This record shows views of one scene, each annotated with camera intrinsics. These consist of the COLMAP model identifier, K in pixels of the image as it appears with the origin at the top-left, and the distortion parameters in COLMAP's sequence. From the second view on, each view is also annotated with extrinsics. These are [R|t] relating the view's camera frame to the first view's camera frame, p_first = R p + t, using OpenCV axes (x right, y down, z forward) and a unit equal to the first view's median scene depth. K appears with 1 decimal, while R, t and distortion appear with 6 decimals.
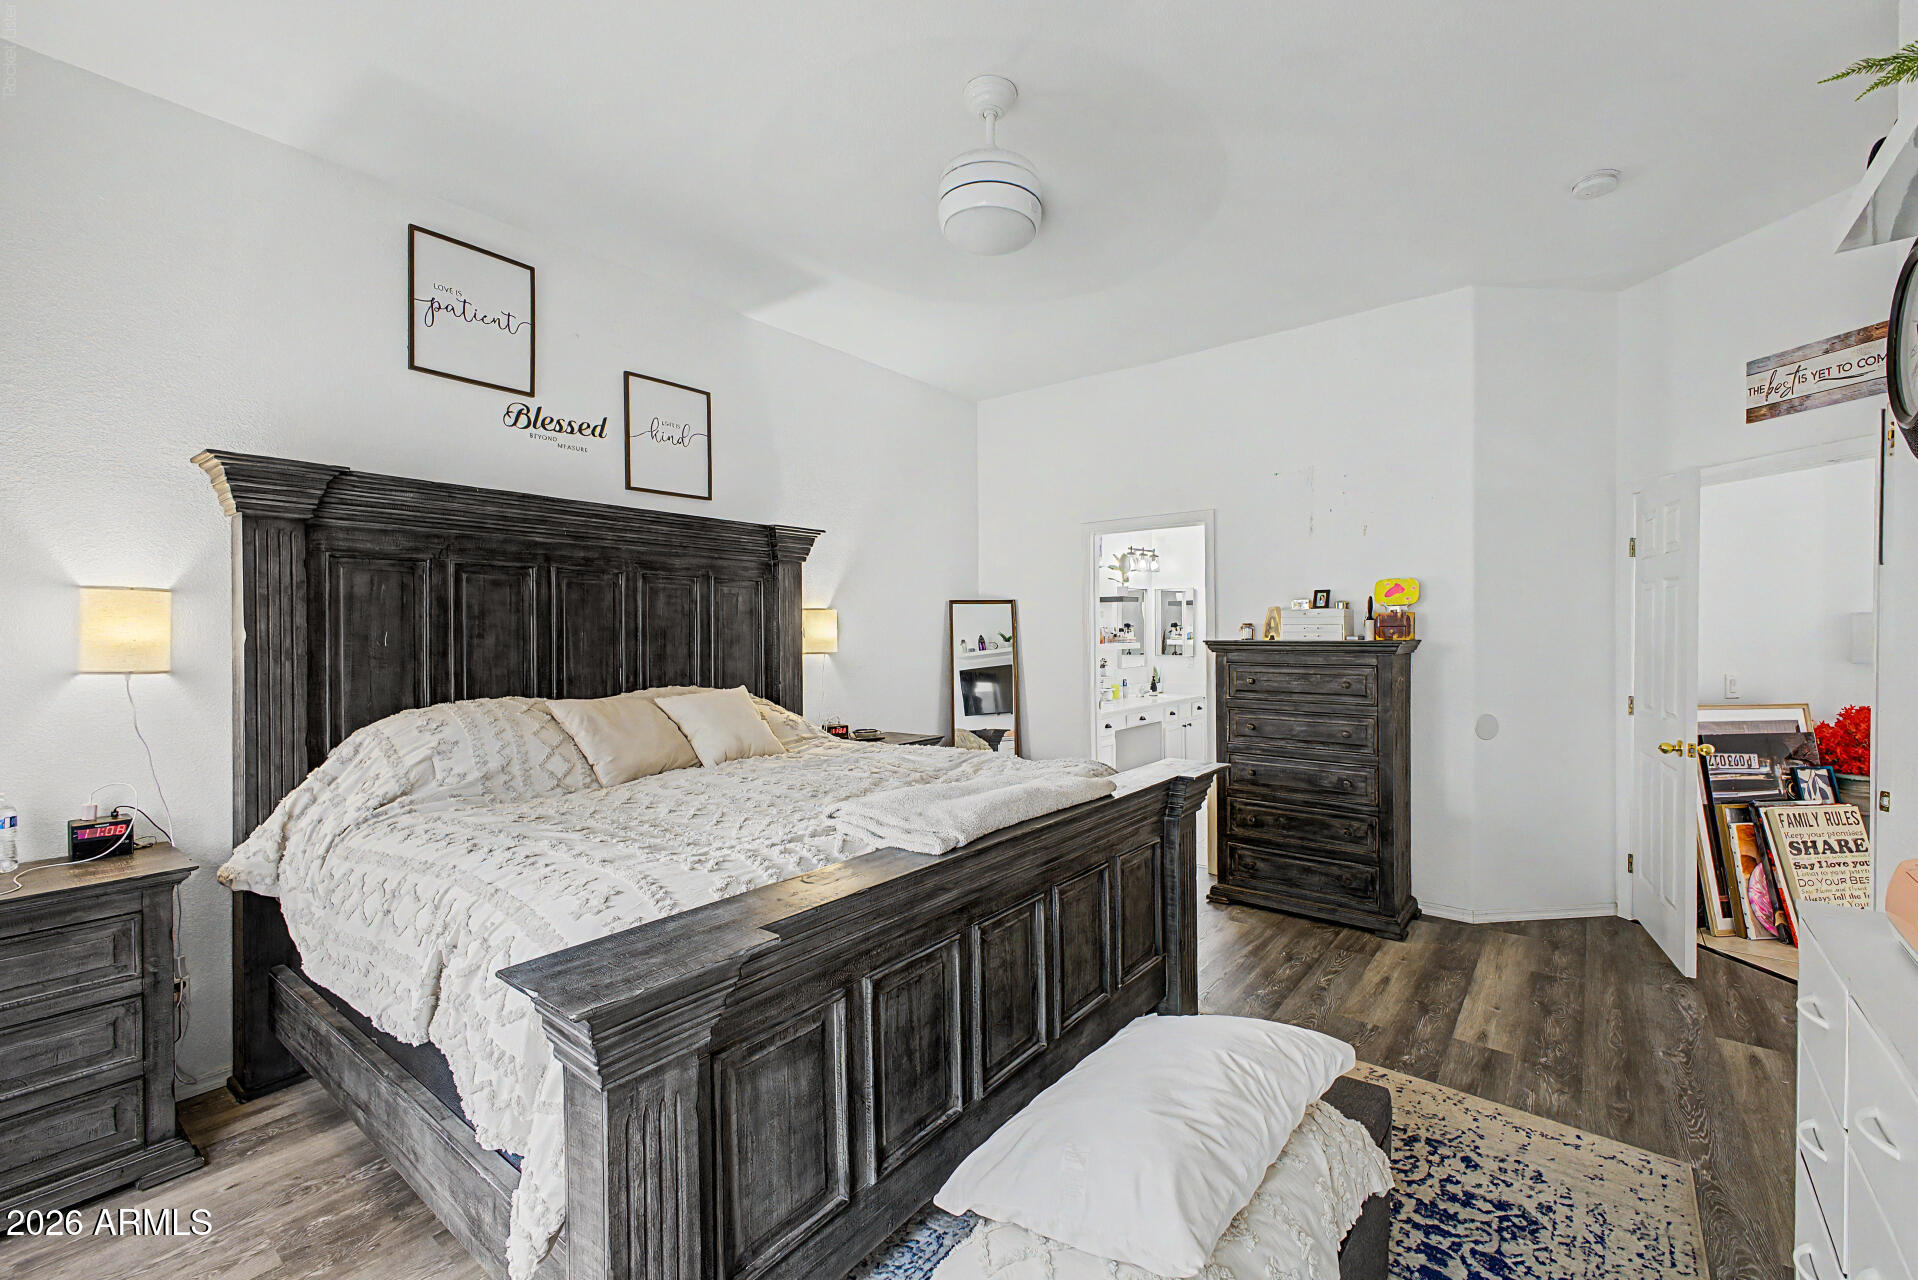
lens RADIAL K [[784.2, 0, 991.8], [0, 784.2, 635.1], [0, 0, 1]] dist [-0.001033, -0.000261]
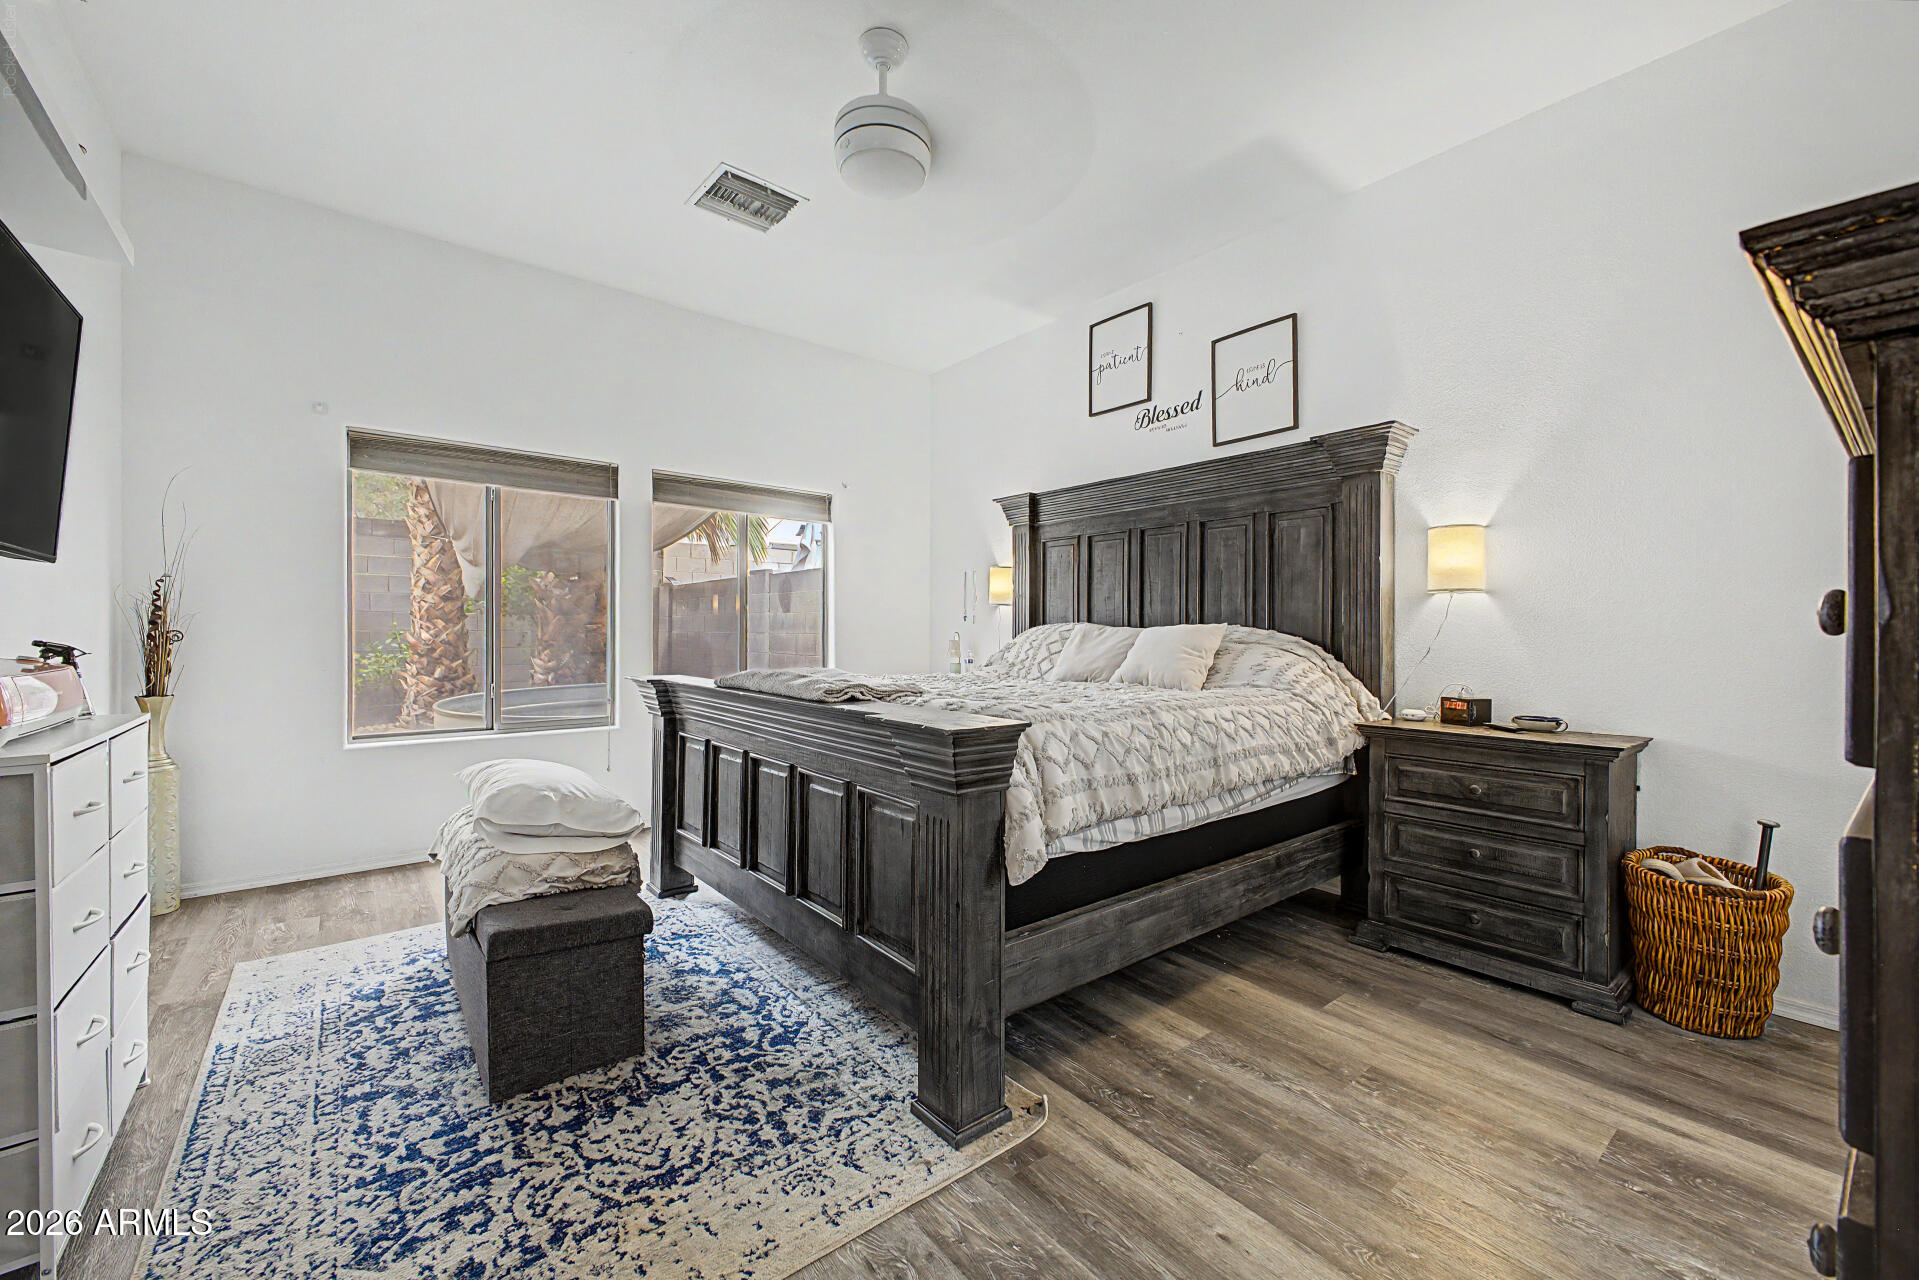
lens RADIAL K [[763.6, 0, 952.8], [0, 763.6, 627.8], [0, 0, 1]] dist [0.028473, -0.013066]
pose [[-0.242997, -0.004739, -0.970015, 0.788912], [-0.012069, 0.999925, -0.001861, 0.088839], [0.969952, 0.011255, -0.243036, 1.063359]]
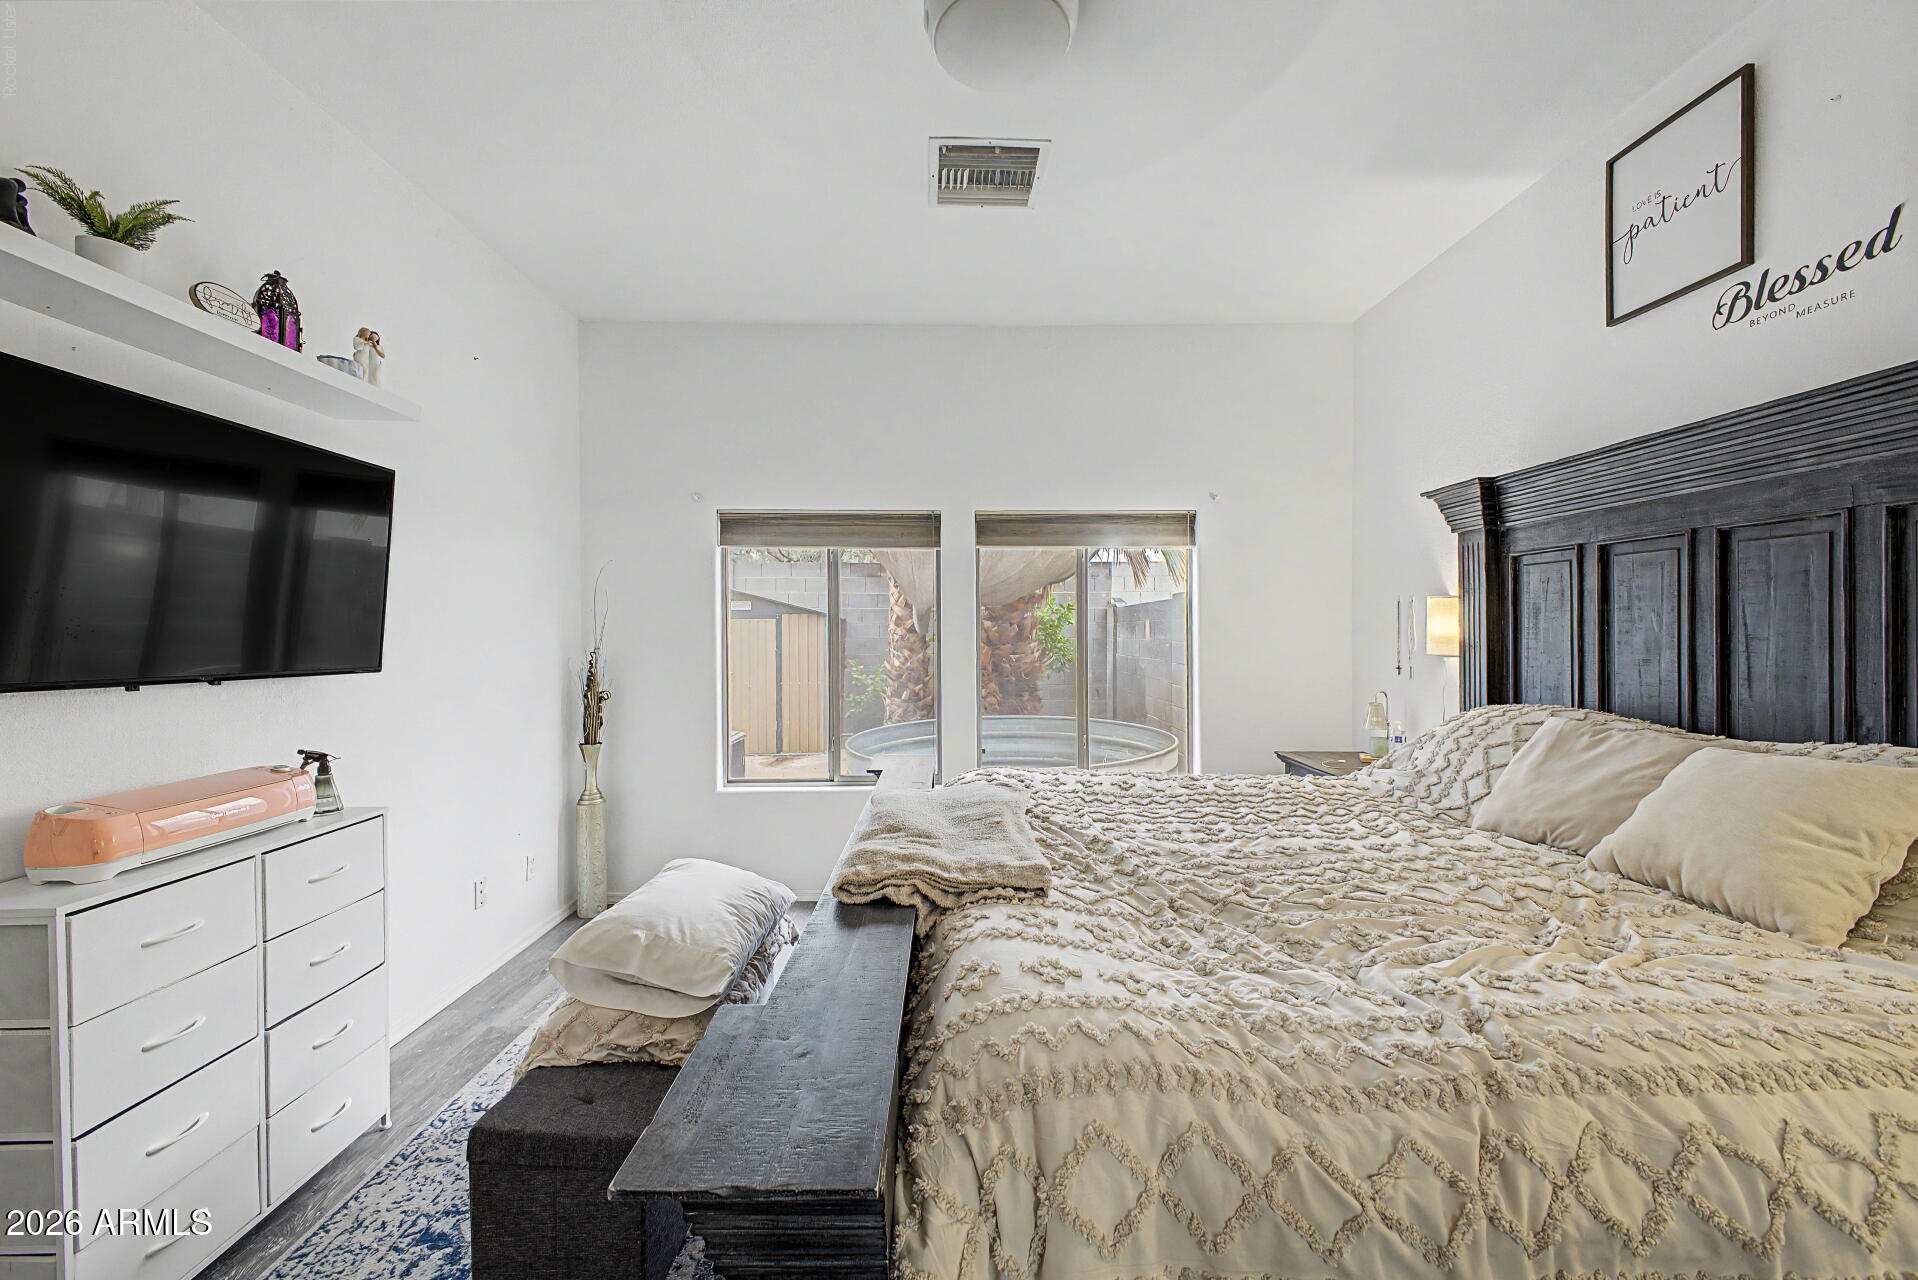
lens RADIAL K [[758.2, 0, 943.6], [0, 758.2, 632.7], [0, 0, 1]] dist [0.002163, -0.000484]
pose [[-0.793974, 0.005207, -0.607929, 0.347281], [0.002033, 0.999980, 0.005910, -0.004768], [0.607948, 0.003456, -0.793969, 1.168347]]
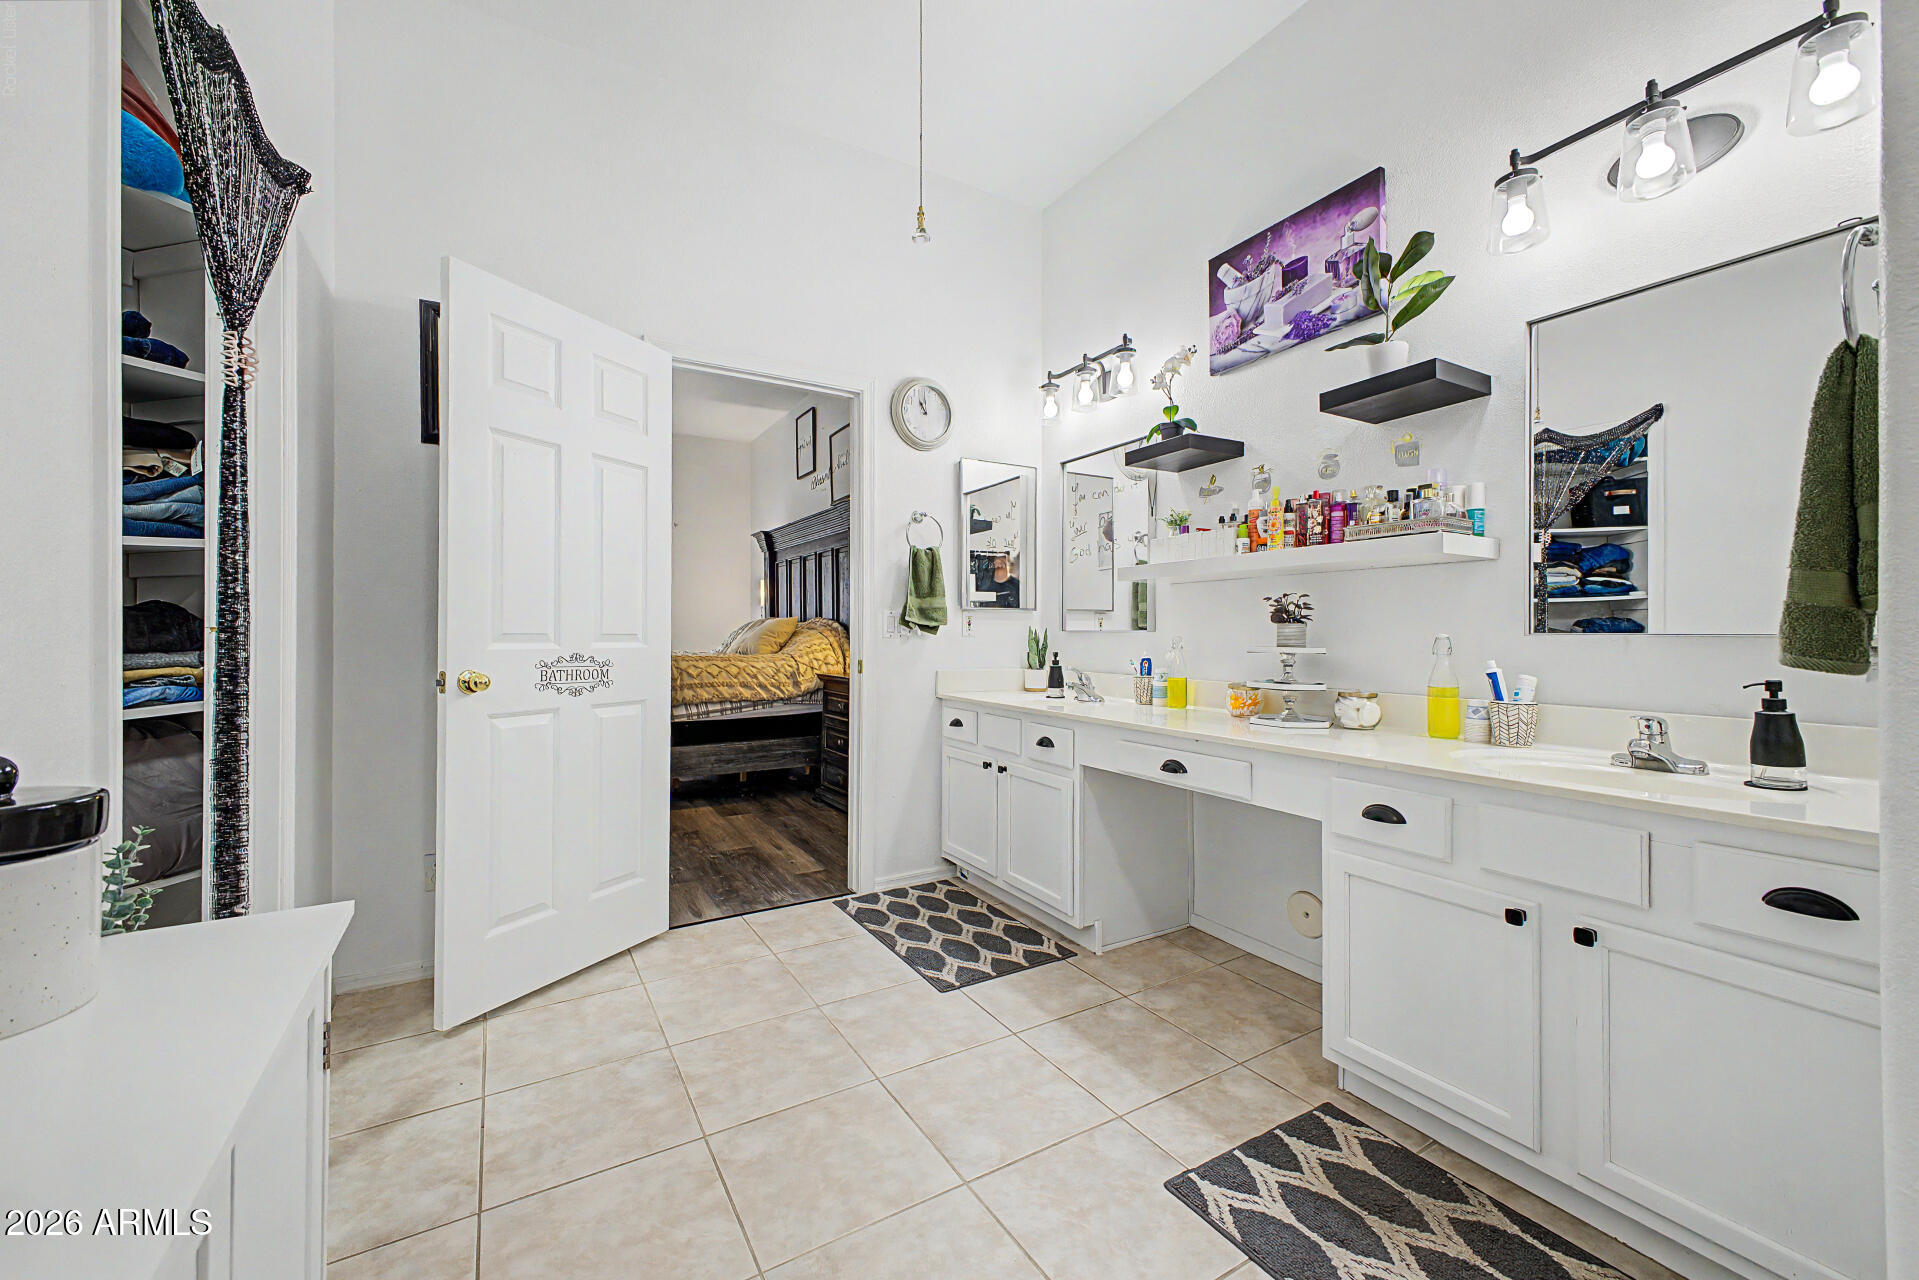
lens RADIAL K [[751.9, 0, 959.5], [0, 751.9, 640.0], [0, 0, 1]] dist [0.013461, -0.000255]
pose [[-0.365713, 0.009542, -0.930679, 1.128084], [-0.013761, 0.999783, 0.015658, 0.097770], [0.930626, 0.018534, -0.365502, 2.177466]]
